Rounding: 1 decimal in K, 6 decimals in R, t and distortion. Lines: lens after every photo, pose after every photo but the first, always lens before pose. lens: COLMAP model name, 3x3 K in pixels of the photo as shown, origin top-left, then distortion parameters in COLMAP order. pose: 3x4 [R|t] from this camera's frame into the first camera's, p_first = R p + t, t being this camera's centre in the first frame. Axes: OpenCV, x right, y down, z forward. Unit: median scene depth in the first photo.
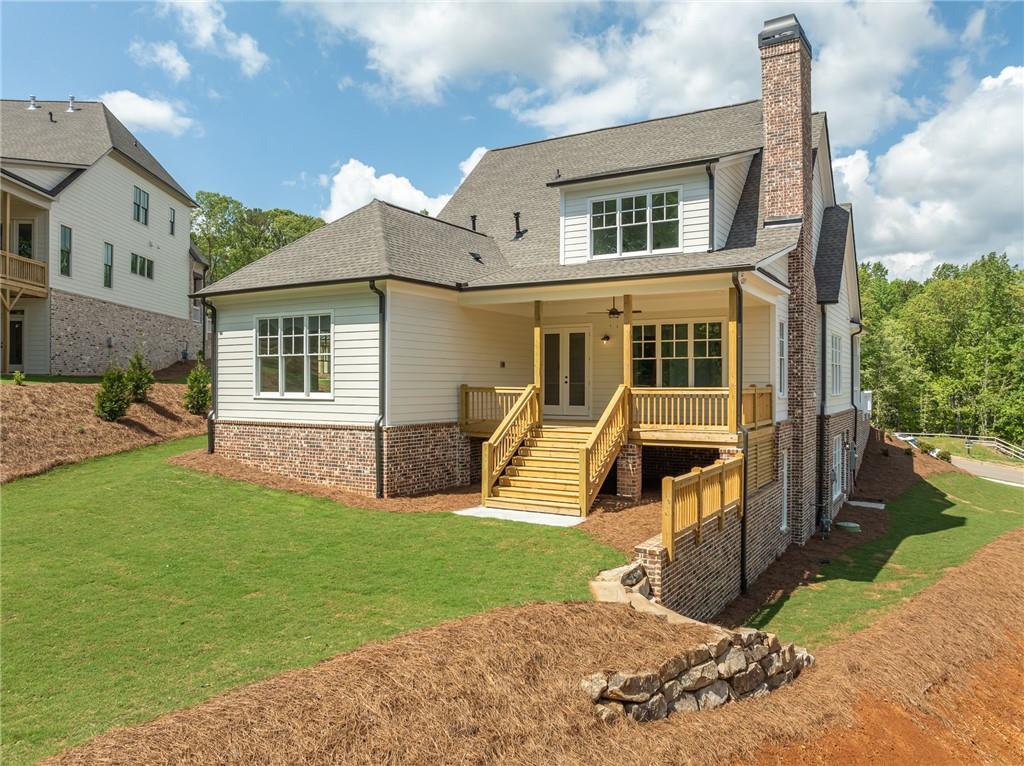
lens RADIAL K [[732.8, 0, 510.6], [0, 732.8, 387.0], [0, 0, 1]] dist [-0.045551, -0.003682]
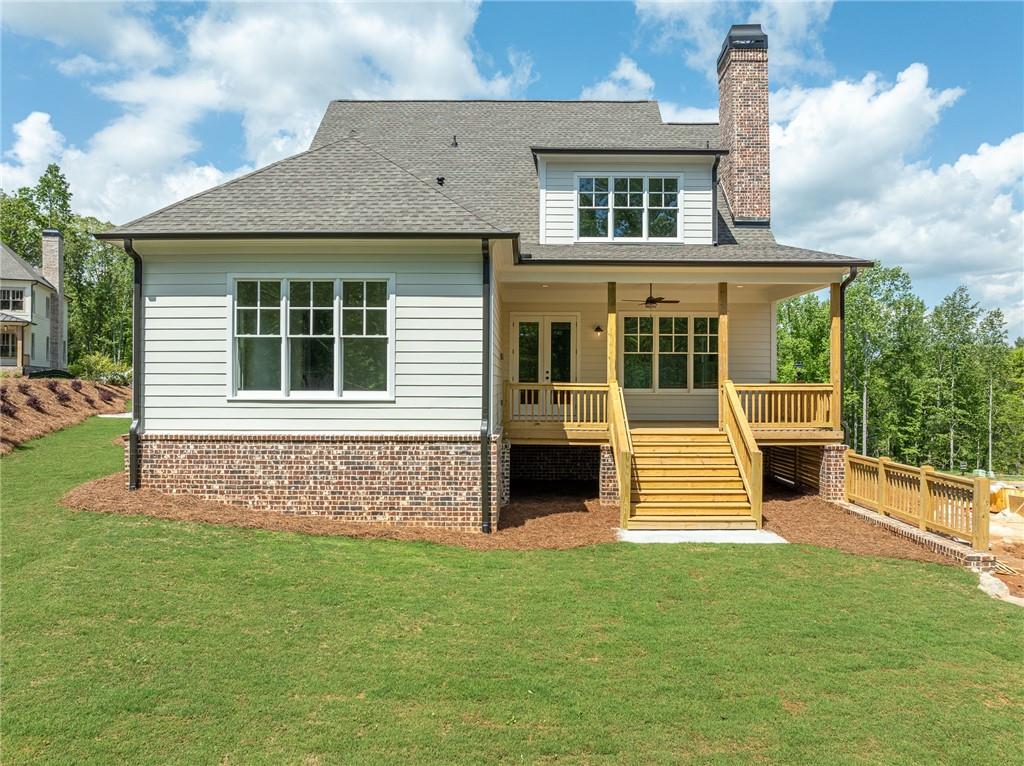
lens RADIAL K [[732.8, 0, 510.1], [0, 732.8, 380.3], [0, 0, 1]] dist [-0.045551, -0.003682]
pose [[0.858678, 0.002292, 0.512511, -0.466820], [-0.000127, 0.999991, -0.004259, 0.000342], [-0.512516, 0.003592, 0.858670, 0.302115]]
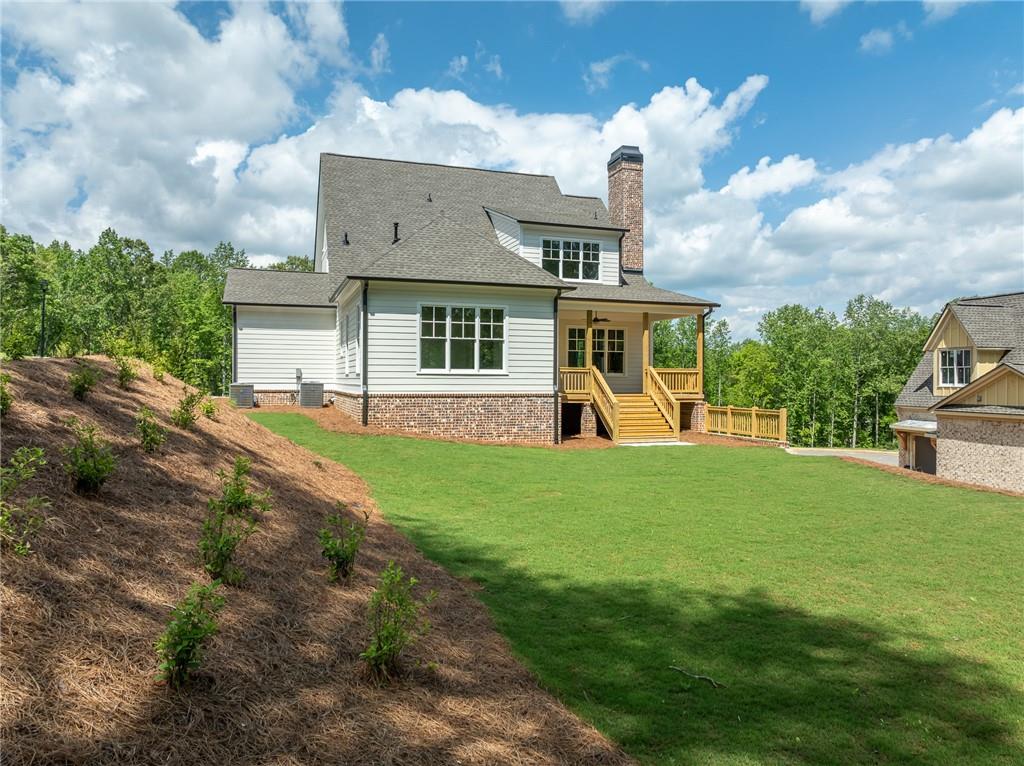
lens RADIAL K [[732.8, 0, 508.1], [0, 732.8, 382.5], [0, 0, 1]] dist [-0.045551, -0.003682]
pose [[0.645419, -0.000169, 0.763829, -1.133234], [-0.001075, 0.999999, 0.001129, 0.027092], [-0.763828, -0.001549, 0.645418, 0.143328]]
